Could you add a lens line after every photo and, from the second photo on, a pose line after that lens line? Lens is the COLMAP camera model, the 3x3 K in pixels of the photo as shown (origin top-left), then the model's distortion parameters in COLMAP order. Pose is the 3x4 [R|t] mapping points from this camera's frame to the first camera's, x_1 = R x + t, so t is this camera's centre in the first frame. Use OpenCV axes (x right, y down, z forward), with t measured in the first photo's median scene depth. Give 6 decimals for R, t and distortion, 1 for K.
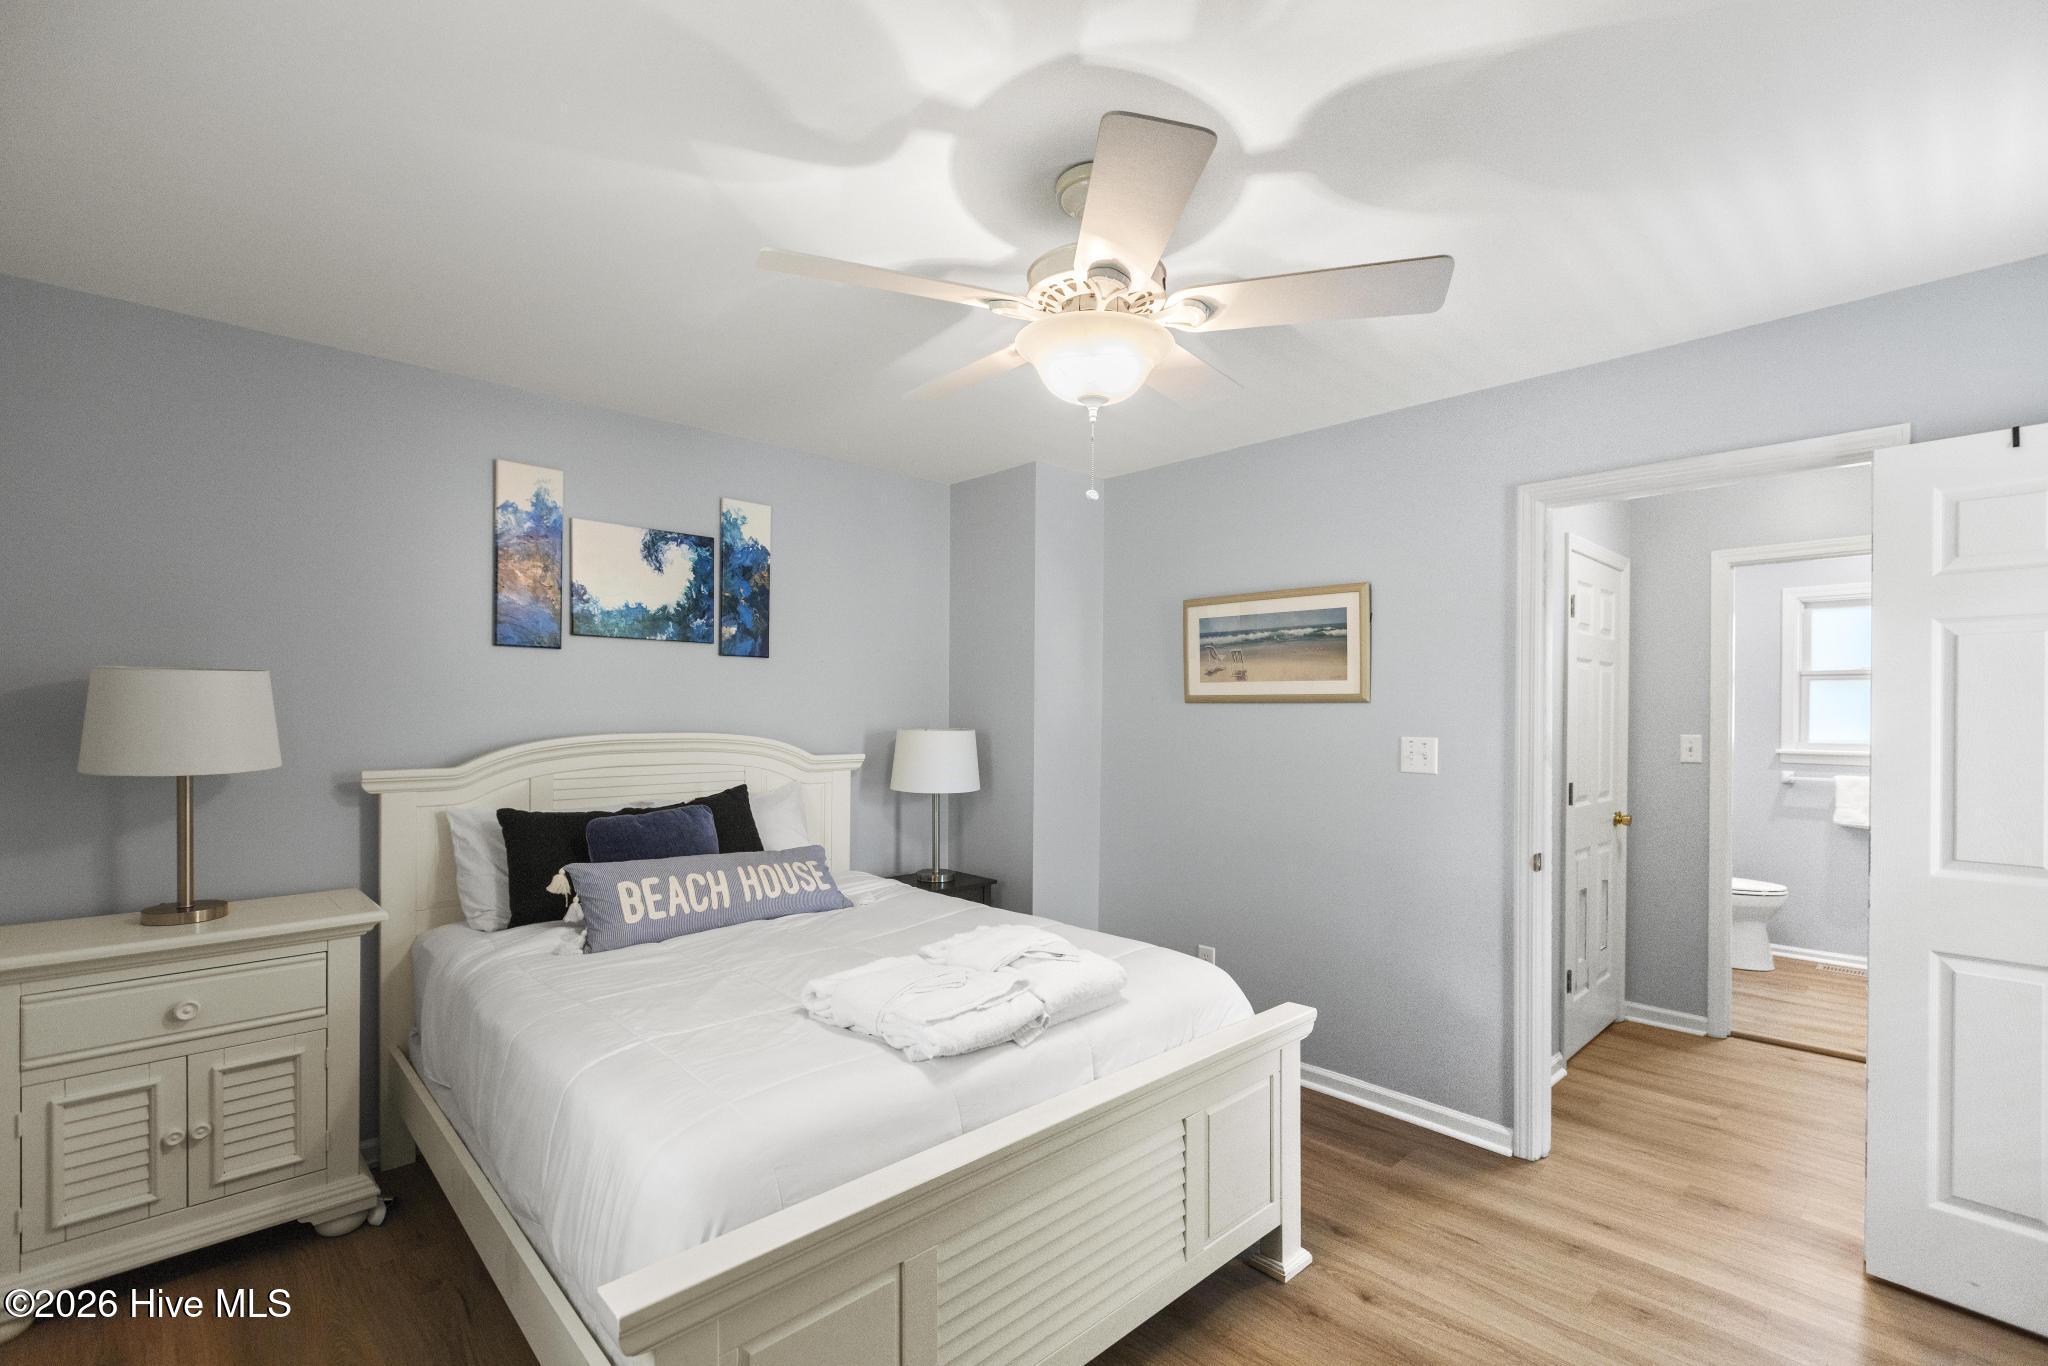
lens RADIAL K [[931.0, 0, 1018.5], [0, 931.0, 703.4], [0, 0, 1]] dist [0.001913, 0.001367]
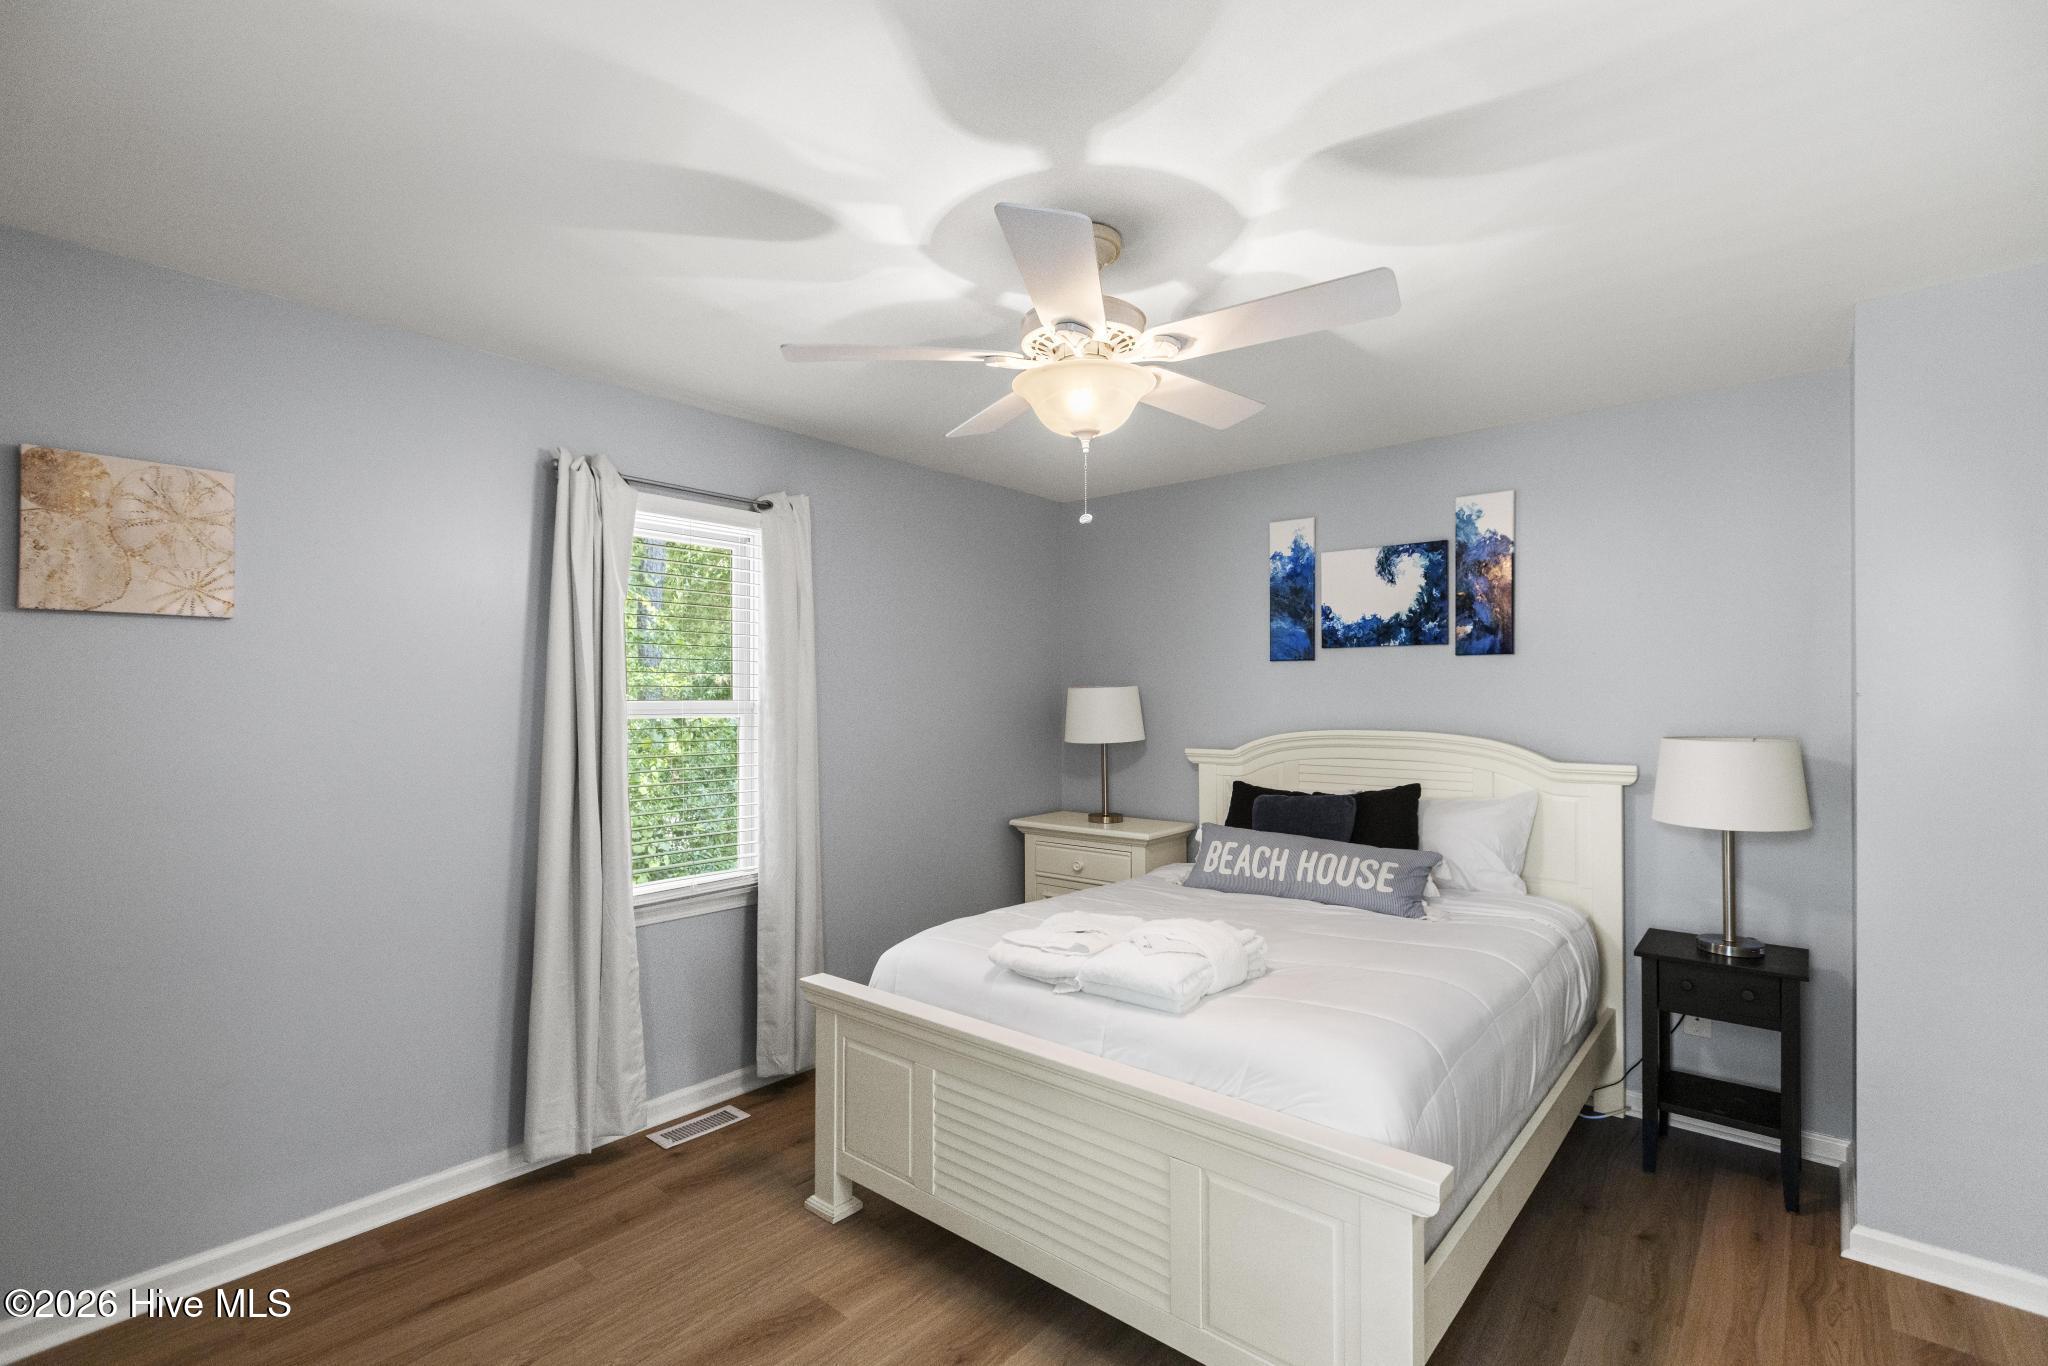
lens RADIAL K [[931.0, 0, 1017.9], [0, 931.0, 690.5], [0, 0, 1]] dist [0.001913, 0.001367]
pose [[0.083212, -0.014954, -0.996420, 0.670048], [0.007850, 0.999866, -0.014351, -0.003430], [0.996501, -0.006628, 0.083319, 0.472418]]
